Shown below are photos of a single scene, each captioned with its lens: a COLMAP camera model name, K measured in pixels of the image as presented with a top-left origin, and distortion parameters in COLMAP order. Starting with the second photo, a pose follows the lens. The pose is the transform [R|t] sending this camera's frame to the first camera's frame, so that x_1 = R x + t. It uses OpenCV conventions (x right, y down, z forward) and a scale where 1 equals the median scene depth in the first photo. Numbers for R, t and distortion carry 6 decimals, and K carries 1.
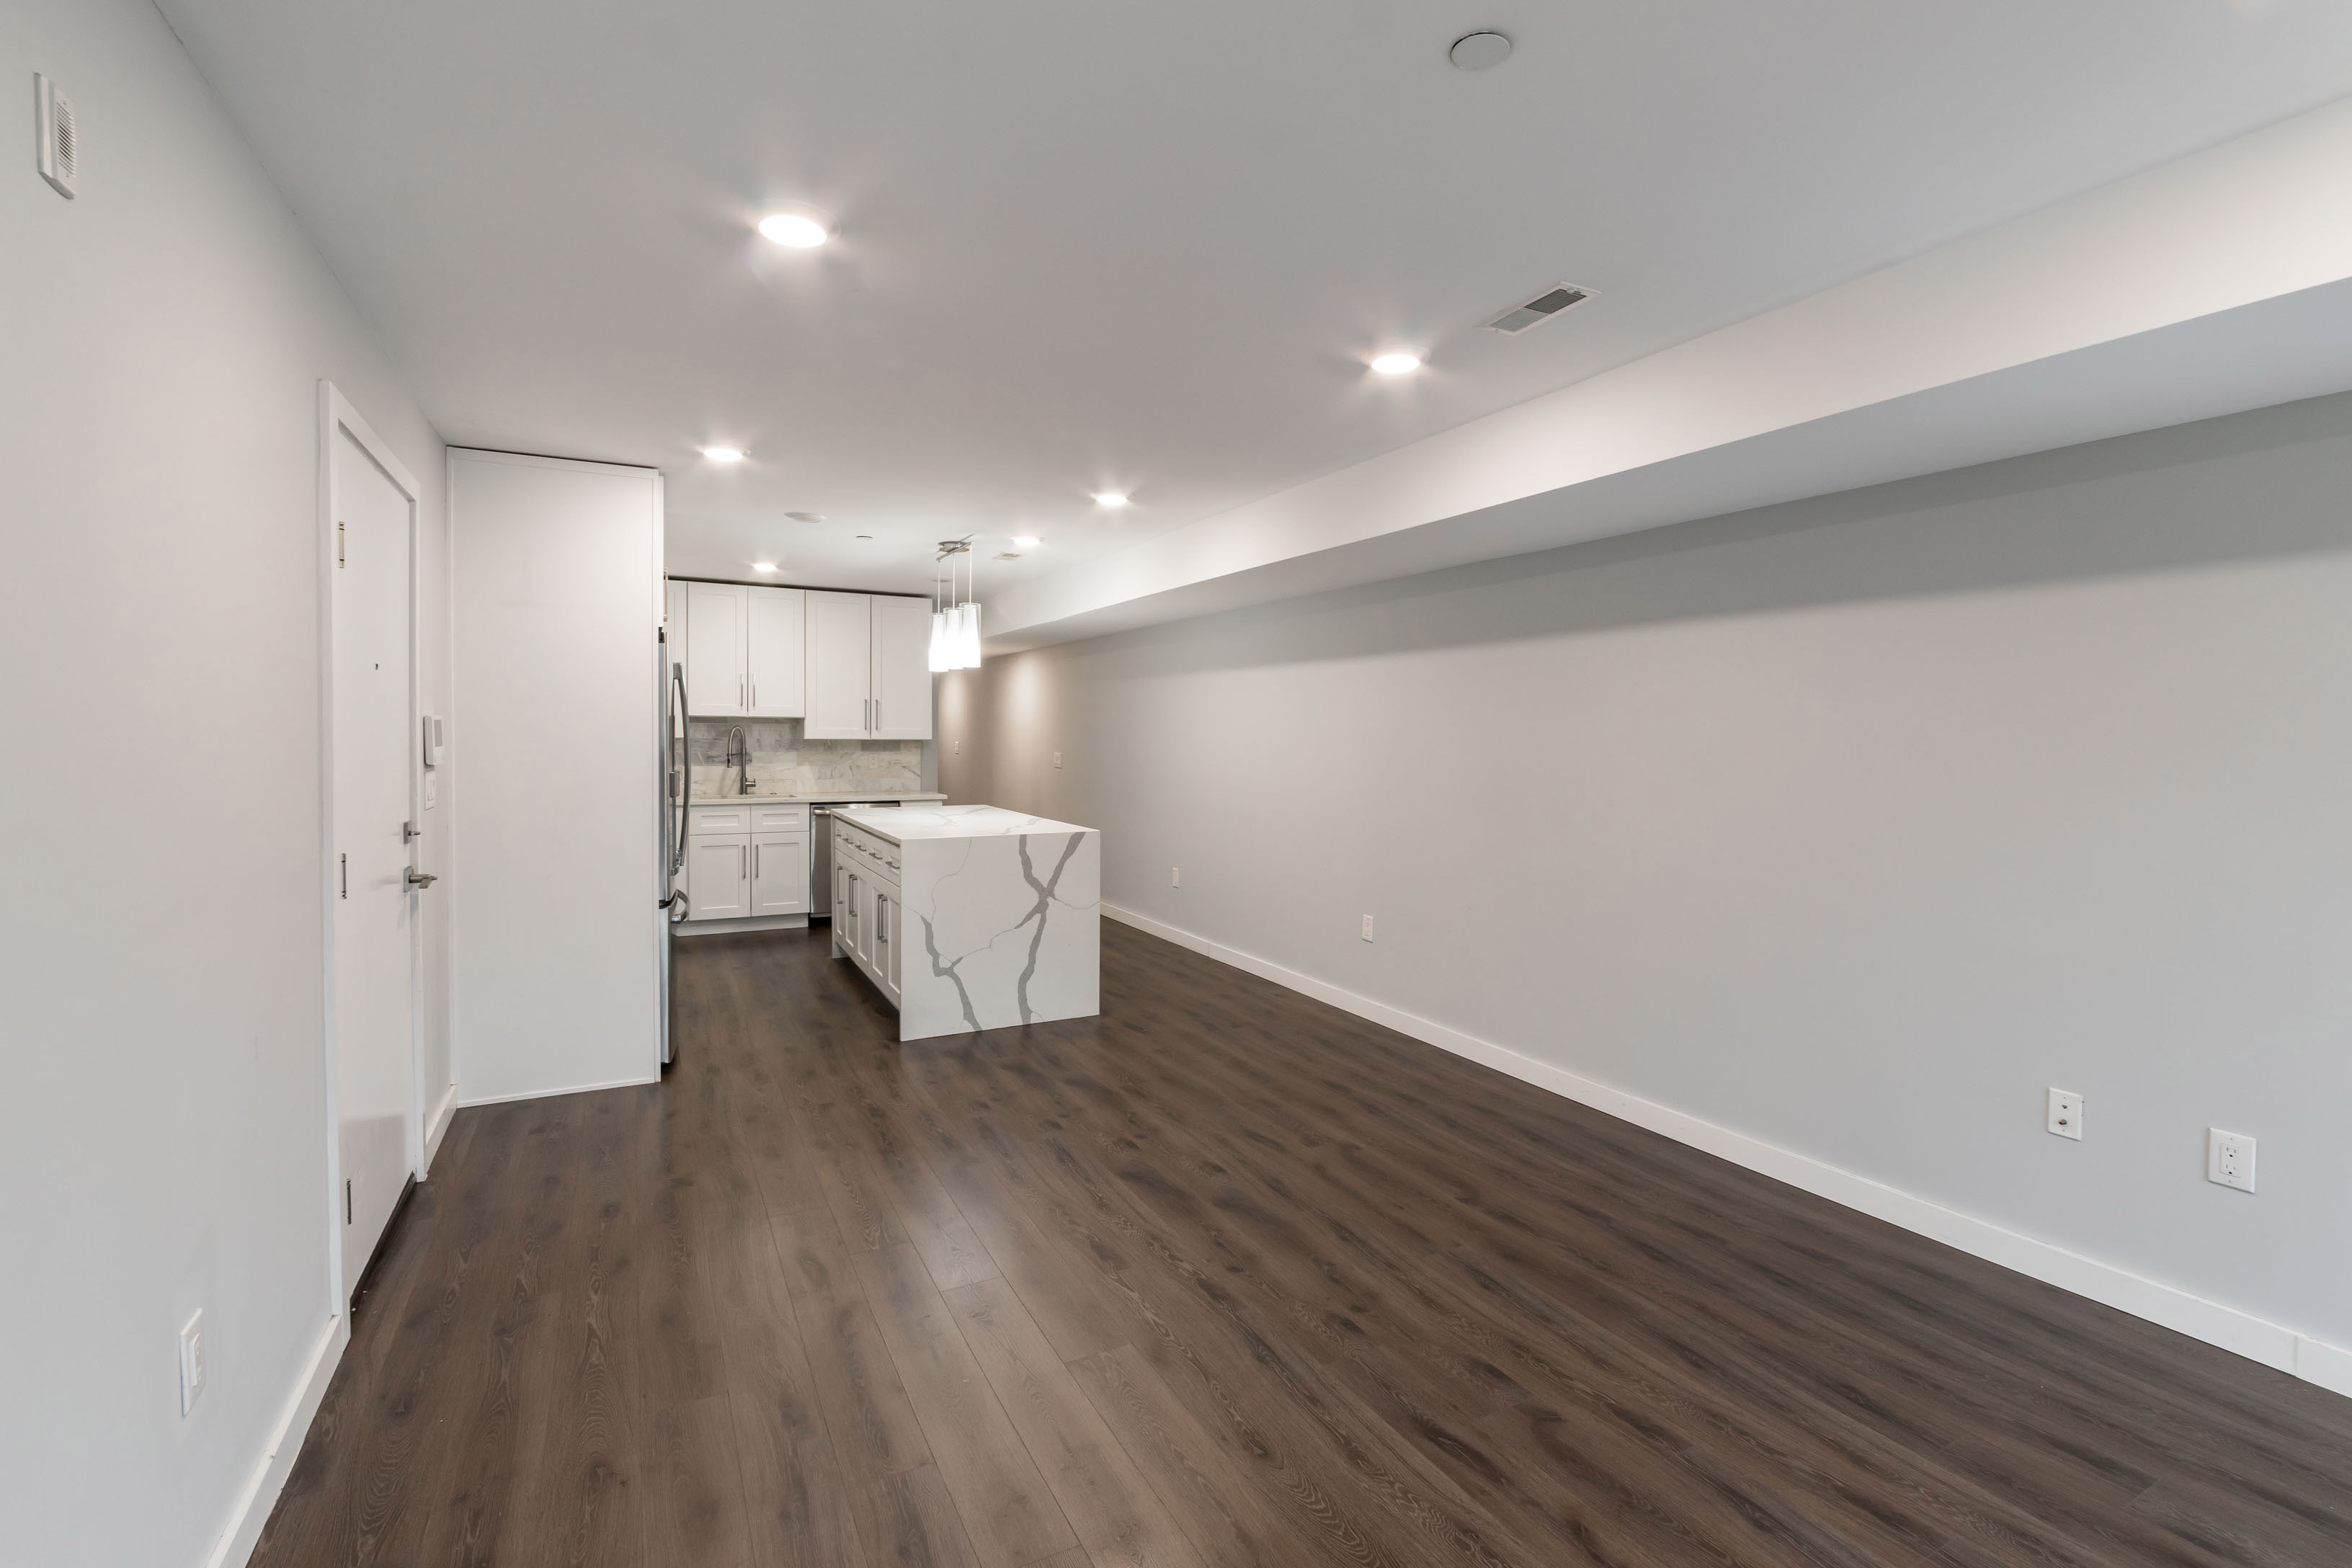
lens RADIAL K [[1064.4, 0, 1173.3], [0, 1064.4, 773.7], [0, 0, 1]] dist [0.001100, -0.000079]
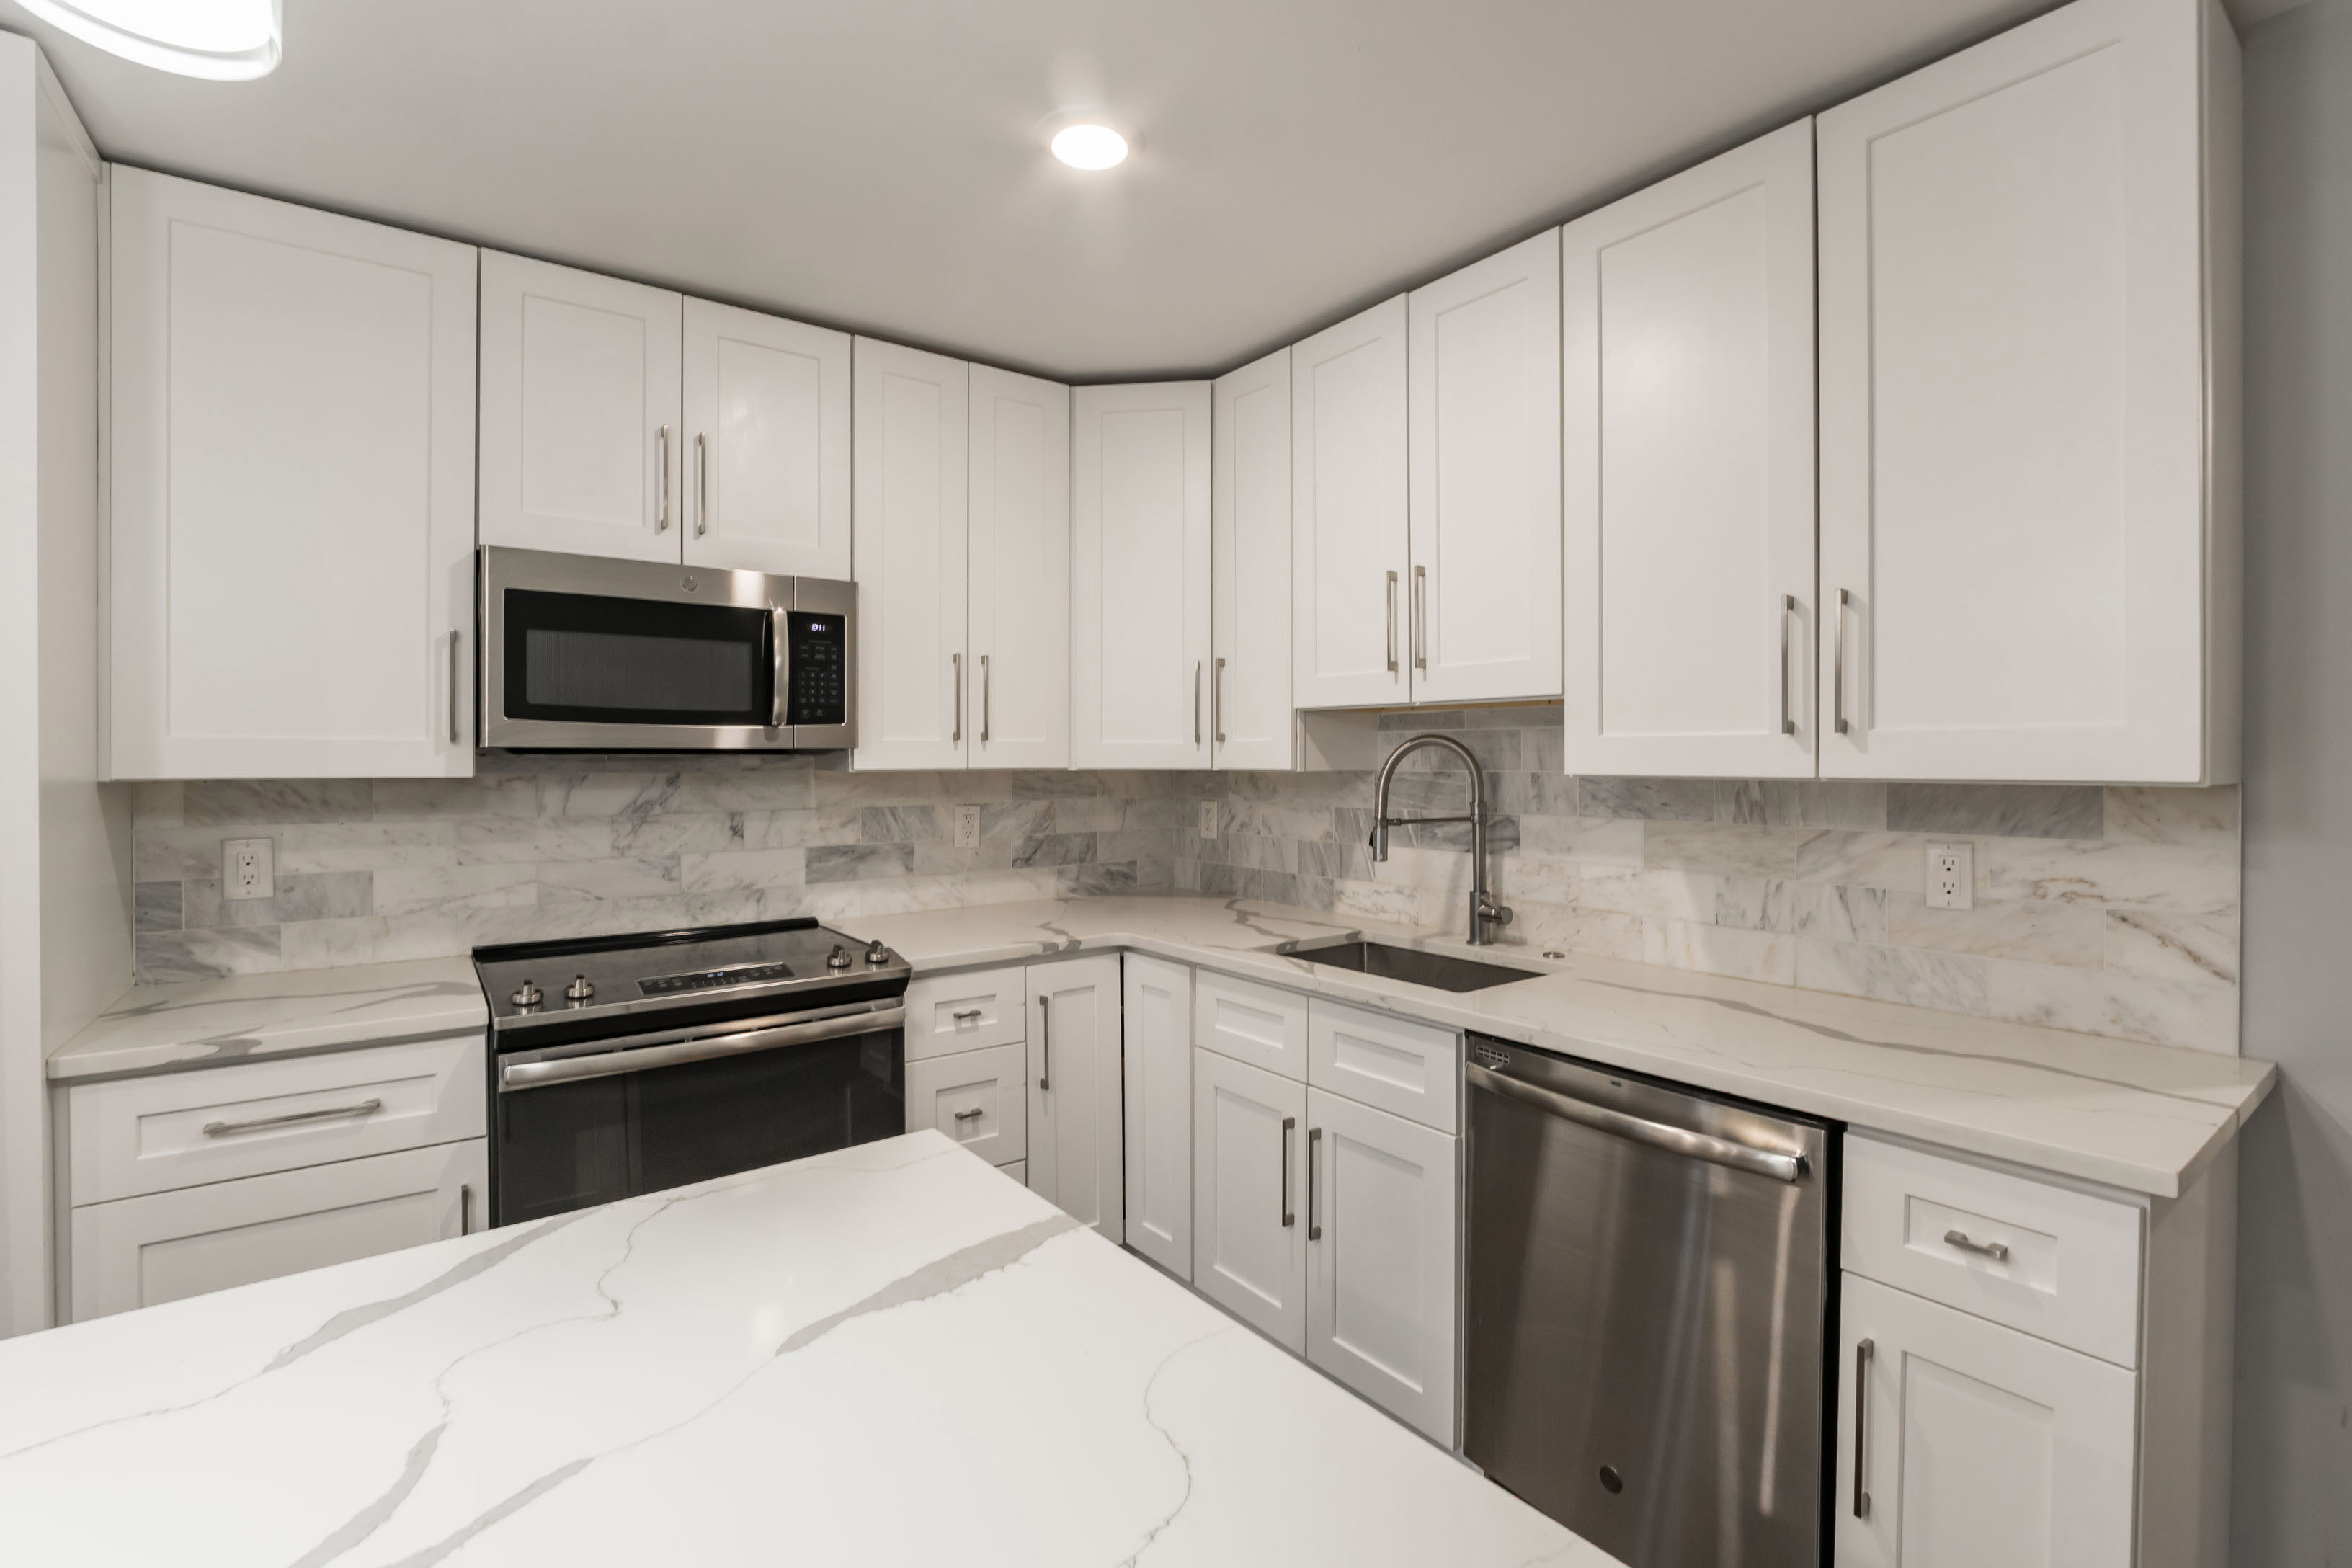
lens RADIAL K [[1064.4, 0, 1177.8], [0, 1064.4, 772.1], [0, 0, 1]] dist [0.001100, -0.000079]
pose [[0.171130, 0.011257, -0.985184, -0.093831], [-0.020877, 0.999752, 0.007797, -0.033237], [0.985027, 0.019233, 0.171322, 0.836425]]
